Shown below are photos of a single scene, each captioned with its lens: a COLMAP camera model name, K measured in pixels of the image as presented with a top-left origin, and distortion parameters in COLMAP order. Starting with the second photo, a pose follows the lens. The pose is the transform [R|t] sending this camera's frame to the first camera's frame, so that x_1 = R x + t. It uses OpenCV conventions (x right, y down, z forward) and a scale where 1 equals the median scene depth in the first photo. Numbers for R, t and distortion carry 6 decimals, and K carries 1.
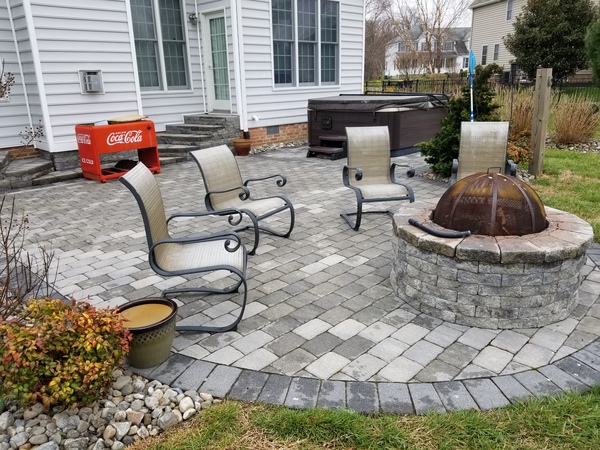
lens RADIAL K [[475.1, 0, 300.0], [0, 475.1, 225.0], [0, 0, 1]] dist [0.086116, -0.156325]
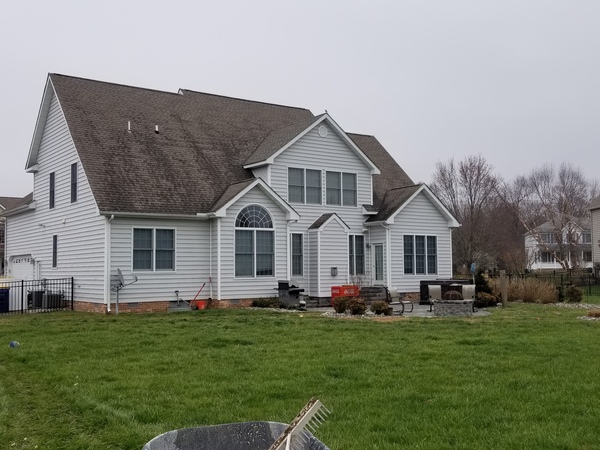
lens RADIAL K [[519.4, 0, 302.6], [0, 519.4, 229.0], [0, 0, 1]] dist [0.115907, -0.213732]
pose [[0.974895, -0.000636, -0.222665, 0.023509], [-0.080612, 0.931154, -0.355602, 0.393319], [0.207561, 0.364624, 0.907726, -1.311224]]
